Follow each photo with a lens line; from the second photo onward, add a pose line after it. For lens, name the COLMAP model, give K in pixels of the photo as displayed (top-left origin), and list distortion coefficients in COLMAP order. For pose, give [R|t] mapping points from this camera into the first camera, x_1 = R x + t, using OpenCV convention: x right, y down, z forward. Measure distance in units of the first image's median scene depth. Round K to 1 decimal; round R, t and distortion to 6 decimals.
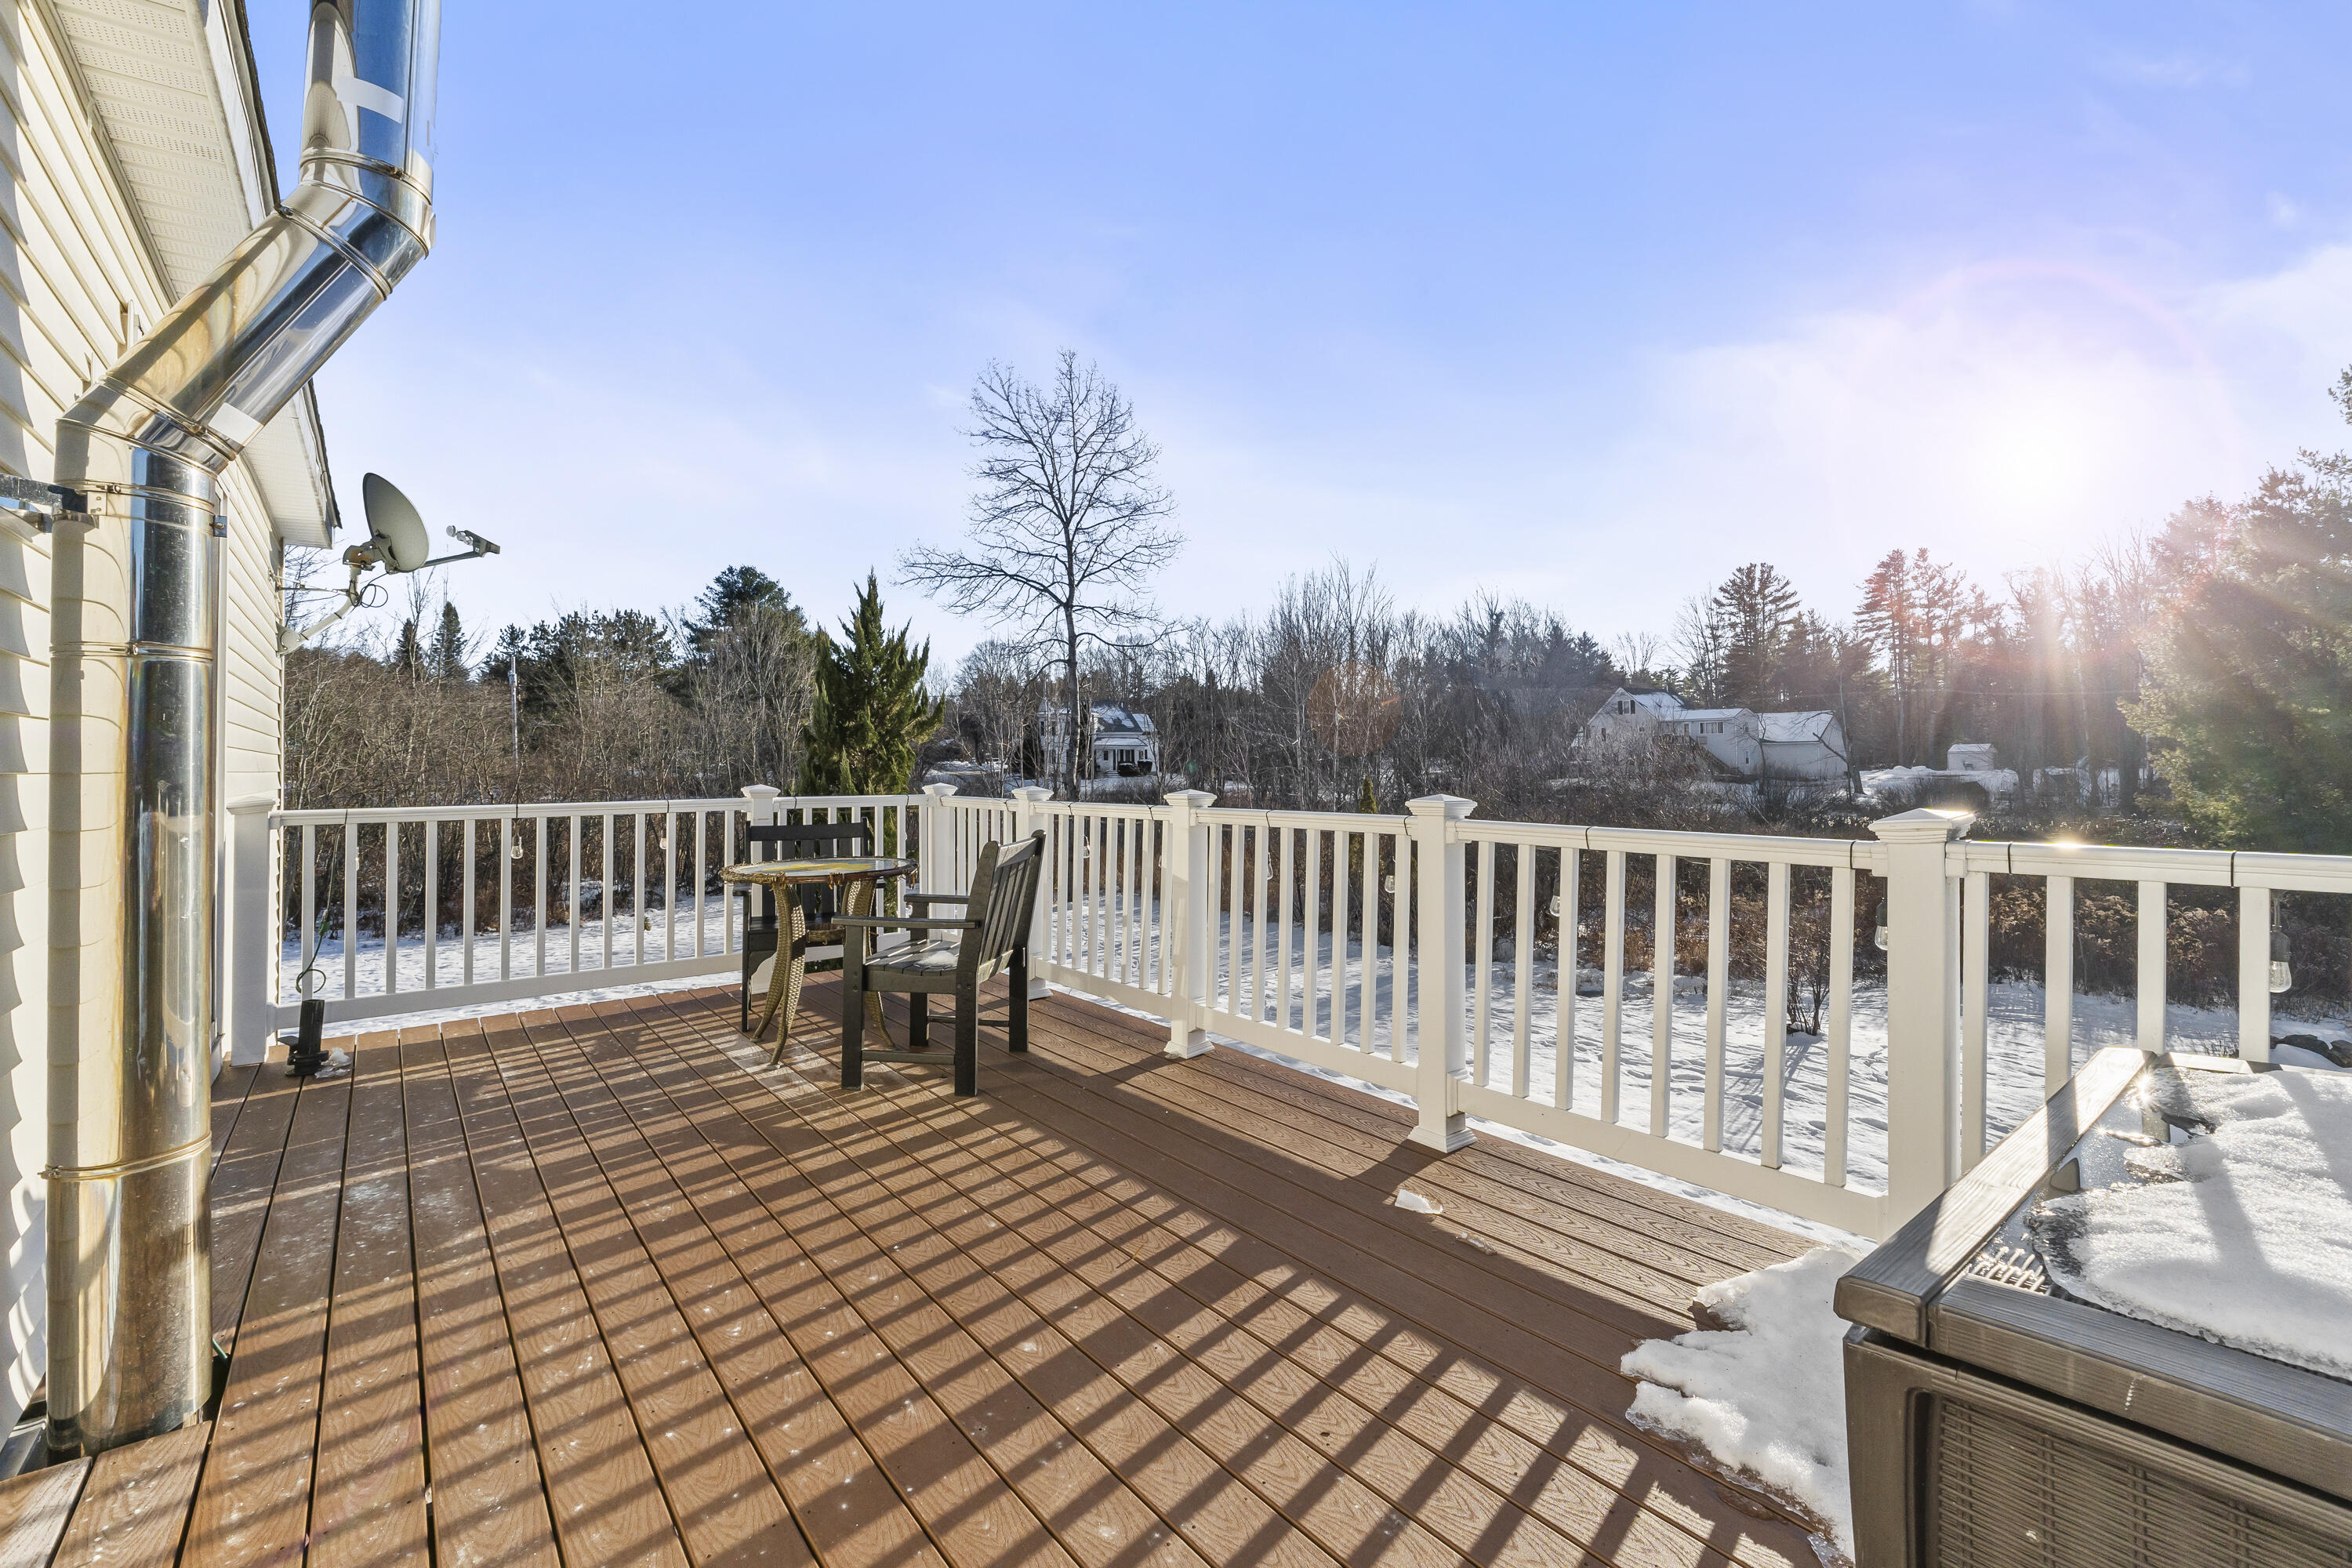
lens RADIAL K [[950.2, 0, 1176.0], [0, 950.2, 784.0], [0, 0, 1]] dist [0.000370, -0.000188]
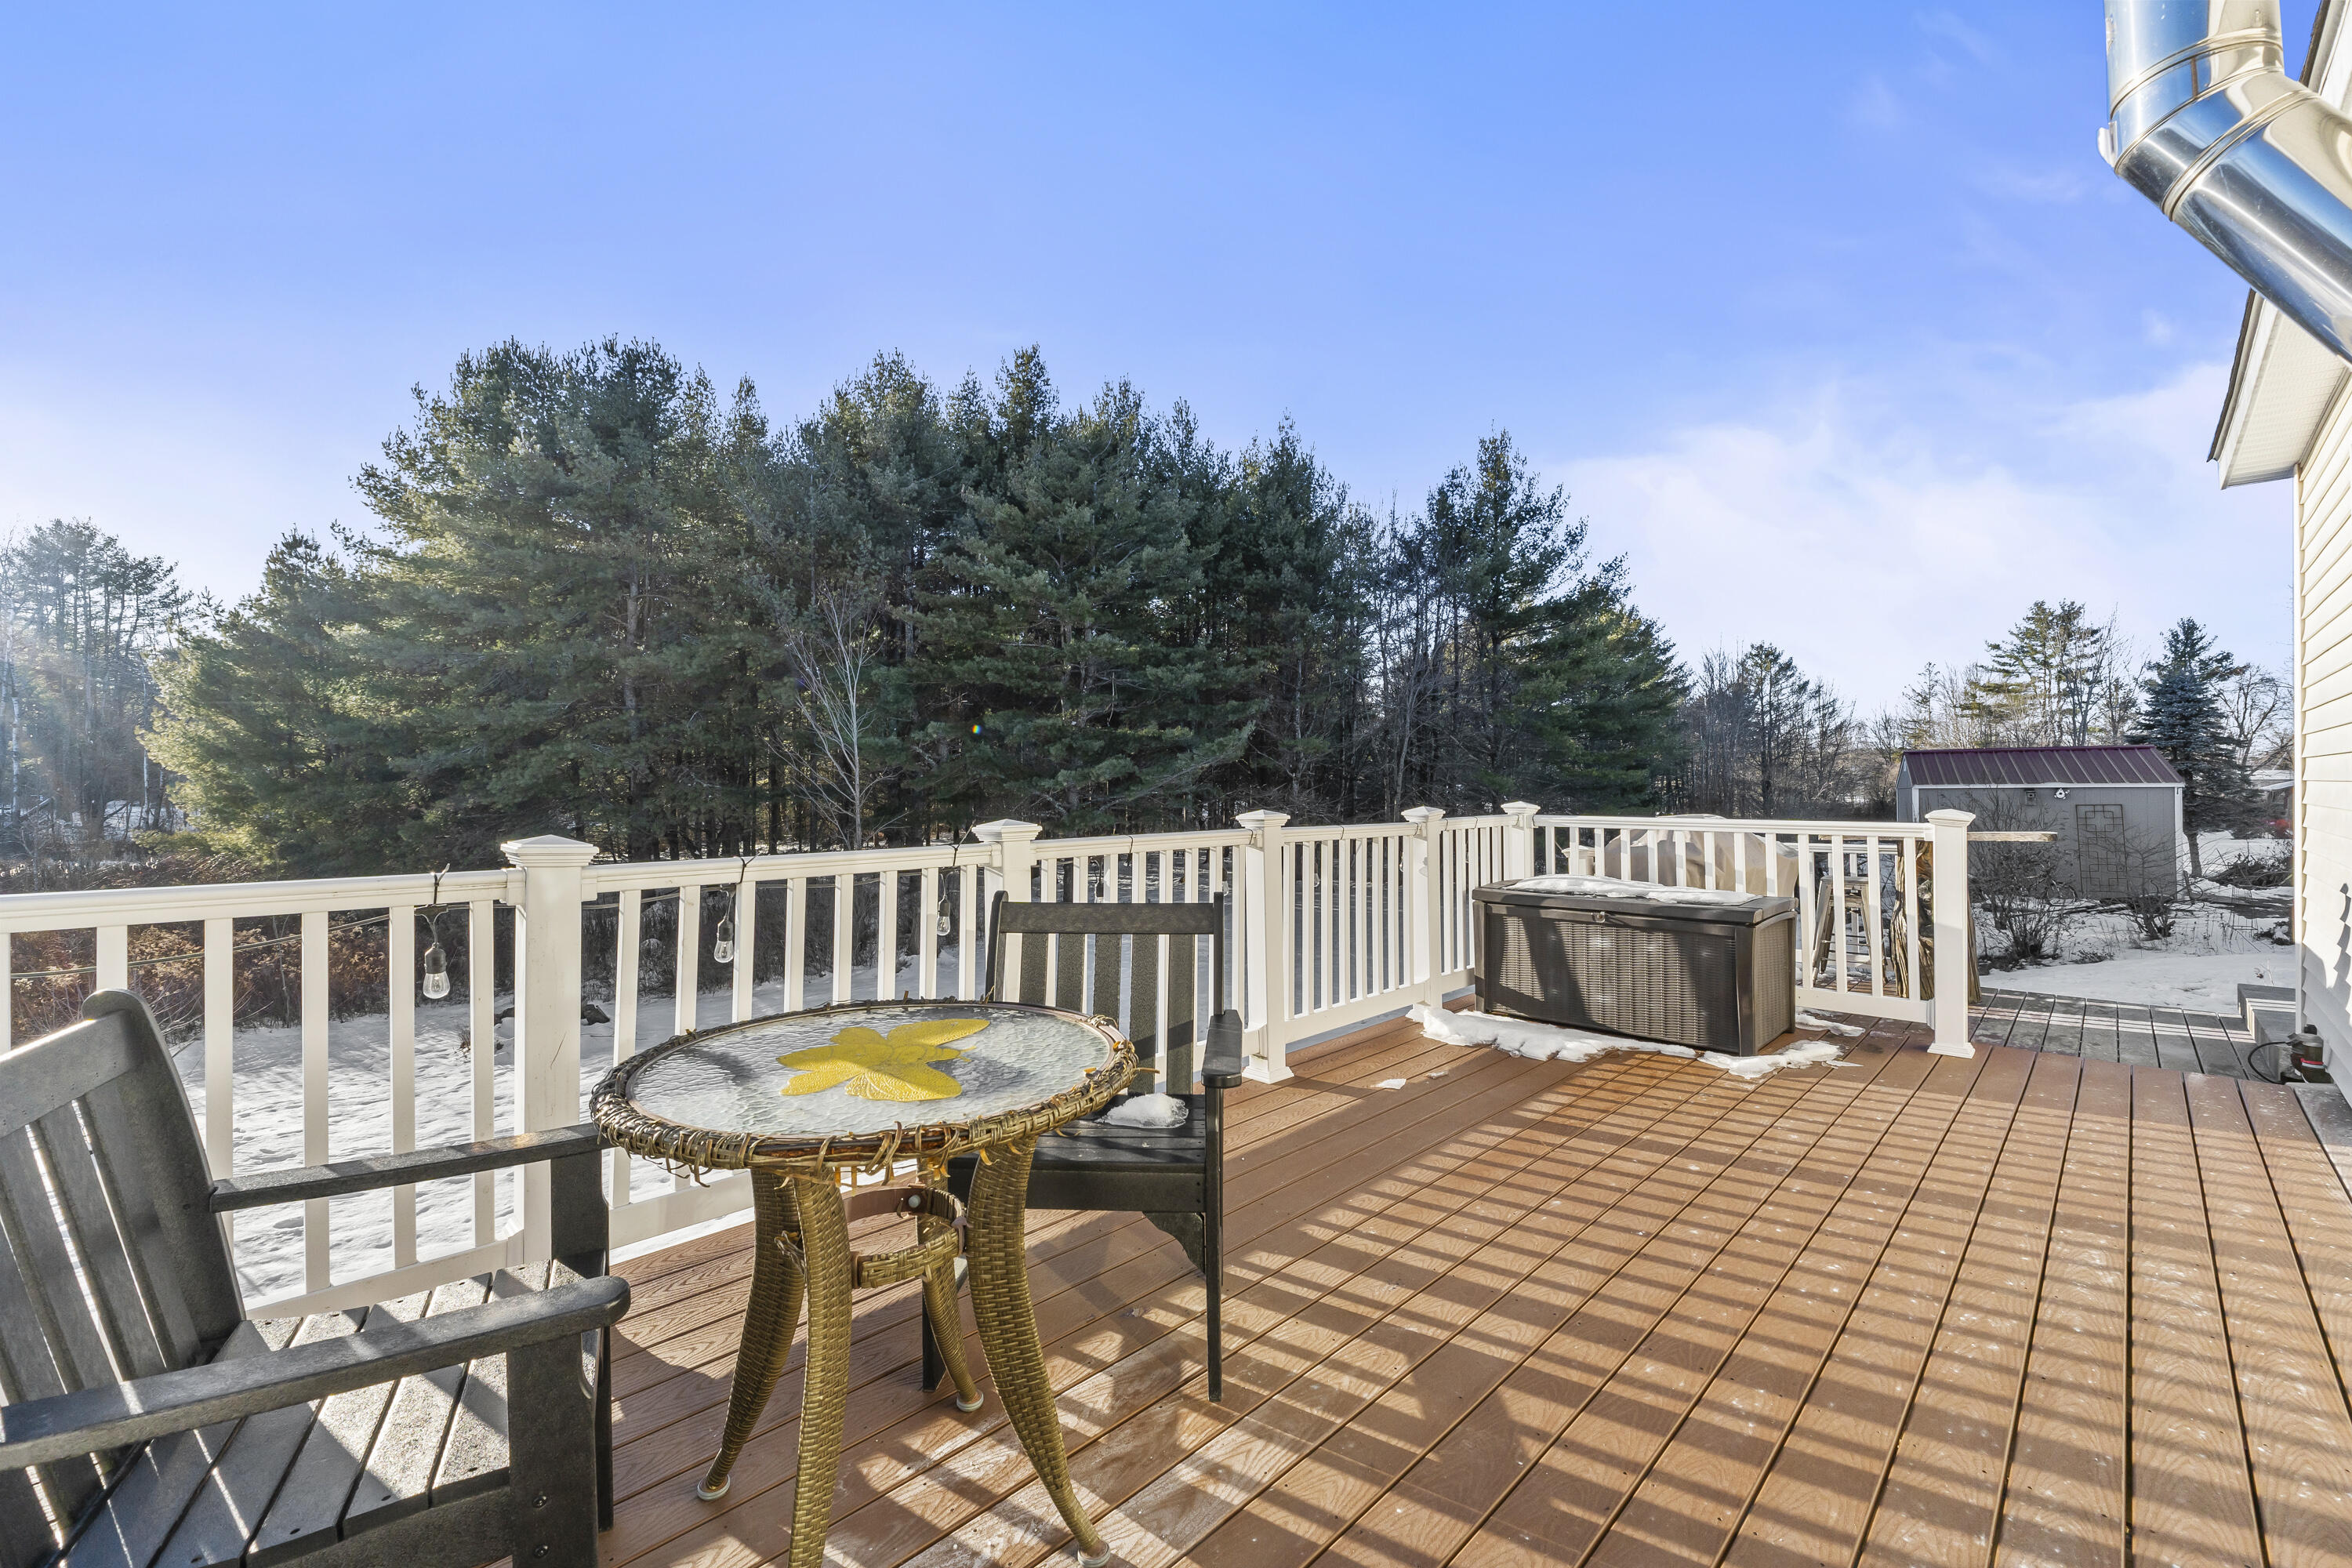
lens RADIAL K [[969.1, 0, 1176.0], [0, 969.1, 784.0], [0, 0, 1]] dist [0.008093, -0.000403]
pose [[-0.101930, 0.012726, 0.994710, -1.098872], [0.021252, 0.999718, -0.010612, -0.015165], [-0.994564, 0.020058, -0.102172, 1.332182]]
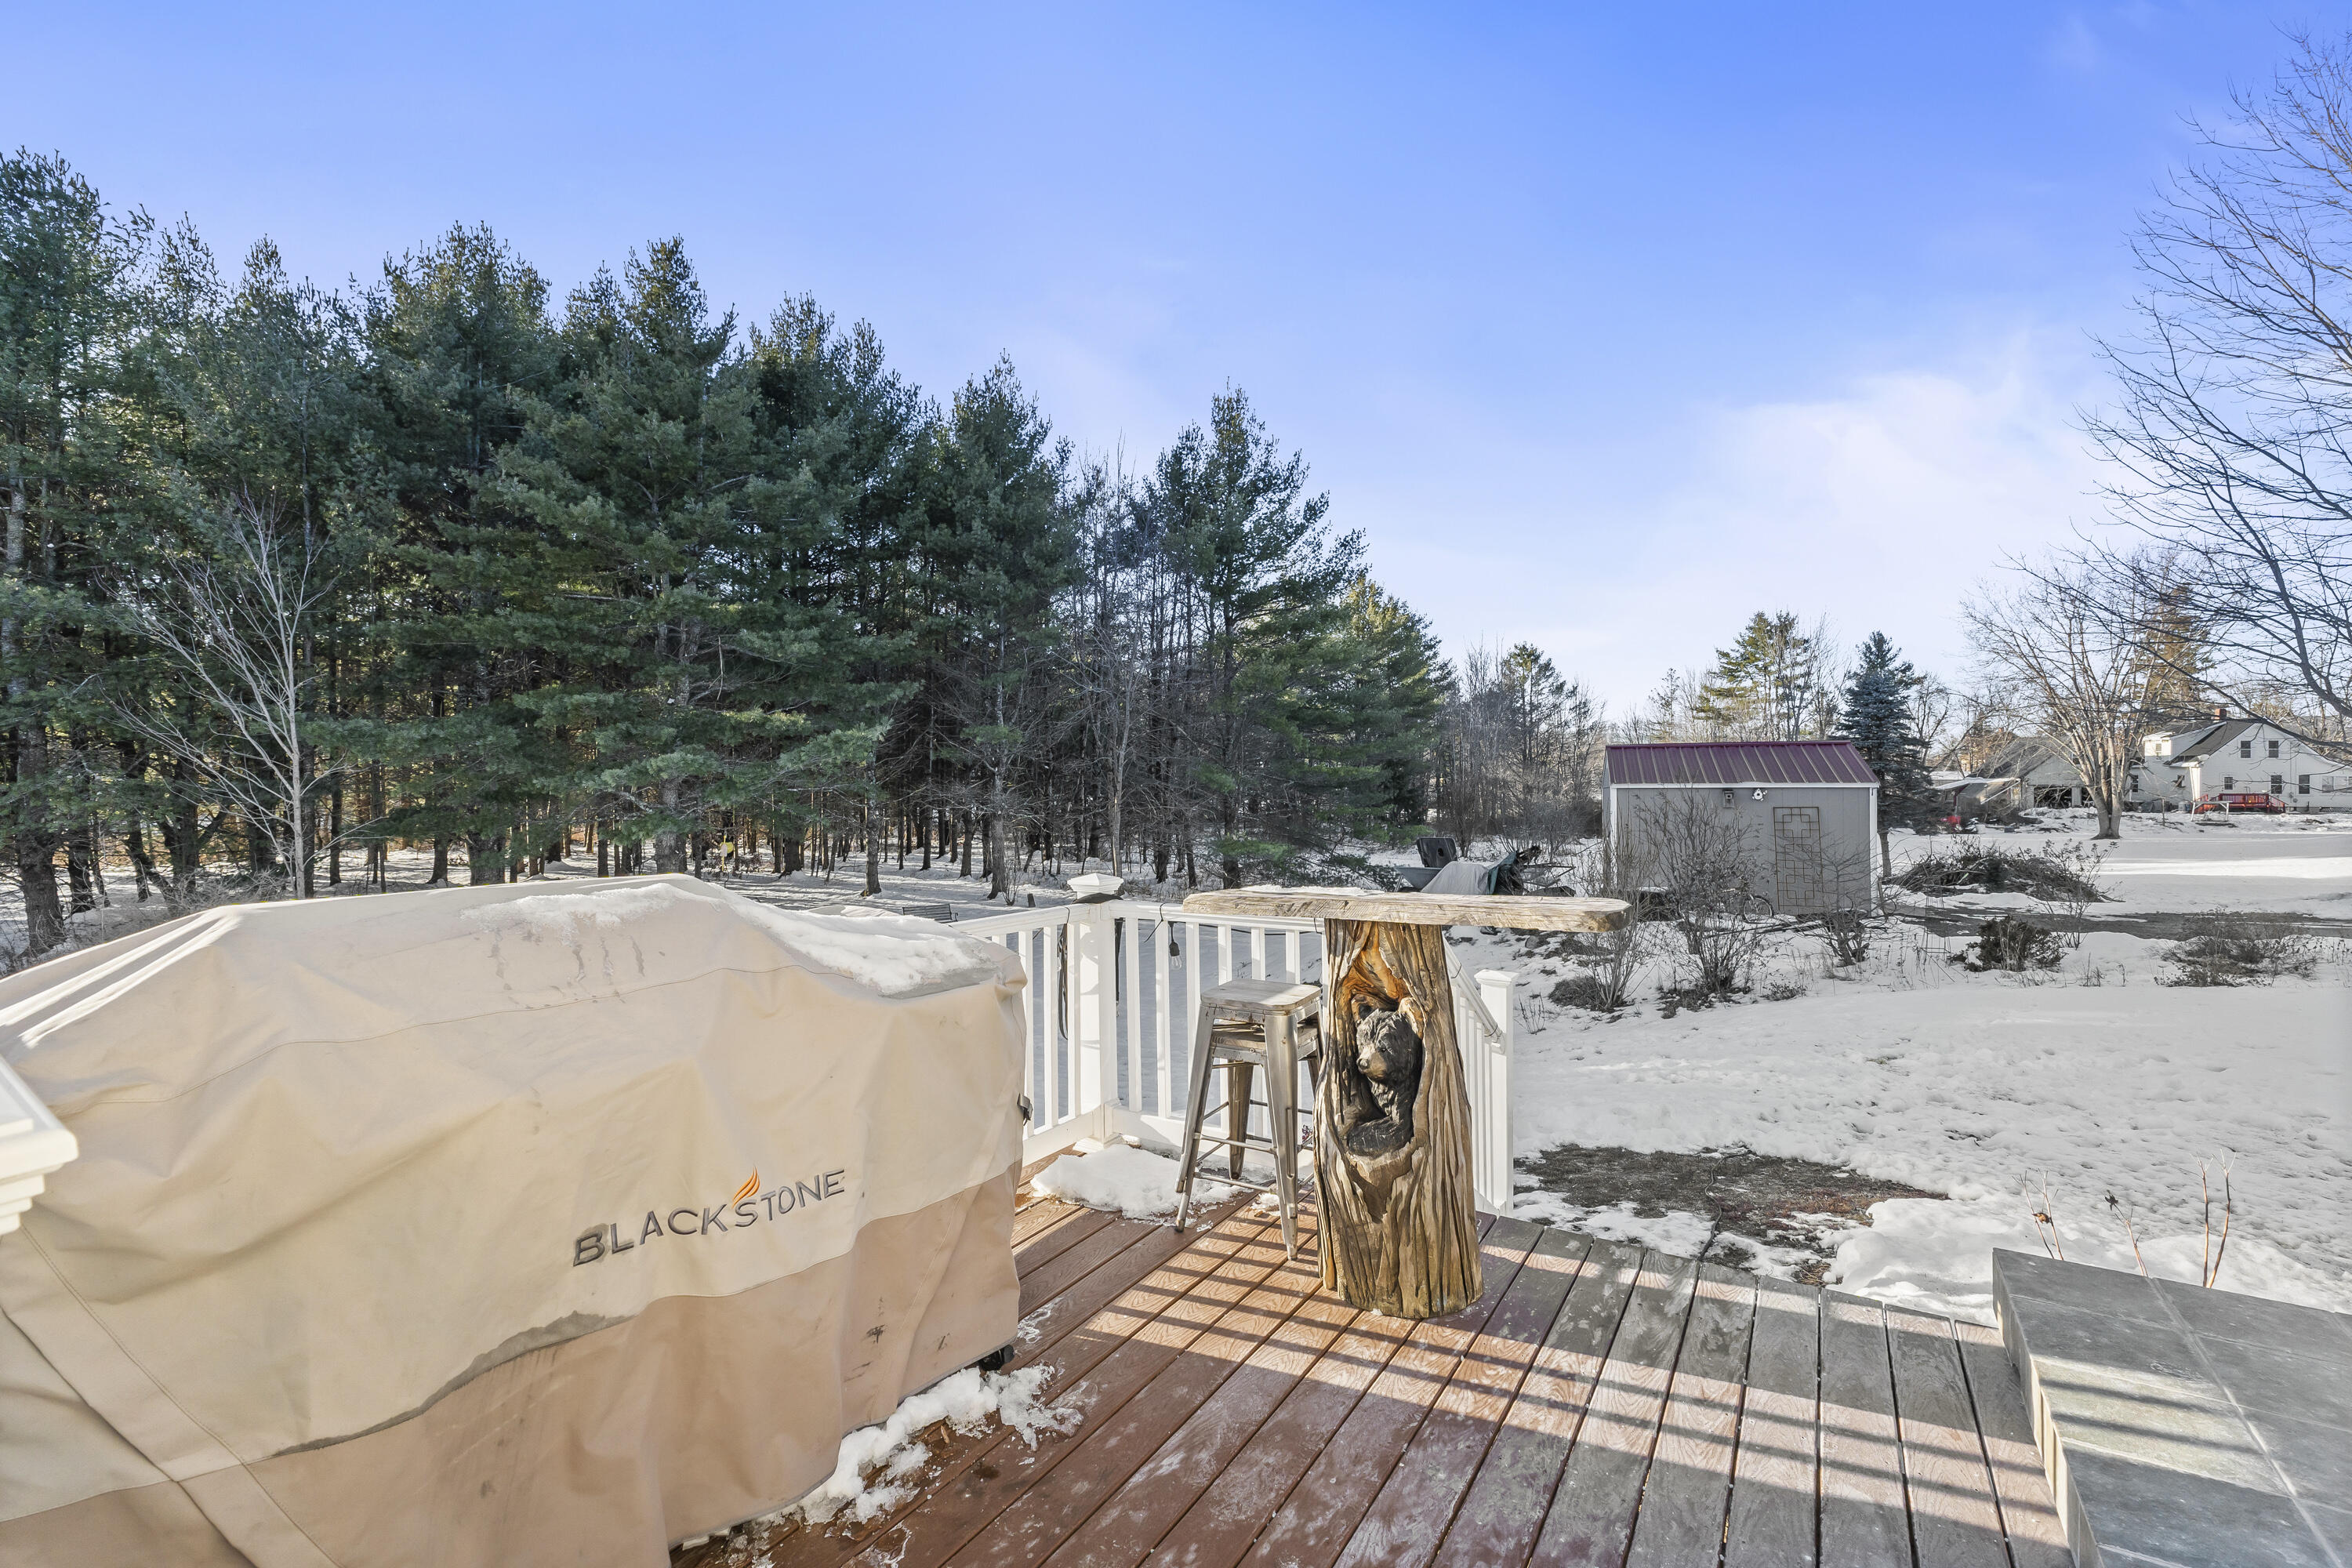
lens RADIAL K [[969.1, 0, 1176.0], [0, 969.1, 784.0], [0, 0, 1]] dist [0.008093, -0.000403]
pose [[-0.276727, 0.007478, 0.960919, -0.989289], [0.017921, 0.999836, -0.002620, -0.013909], [-0.960781, 0.016495, -0.276816, 1.195597]]
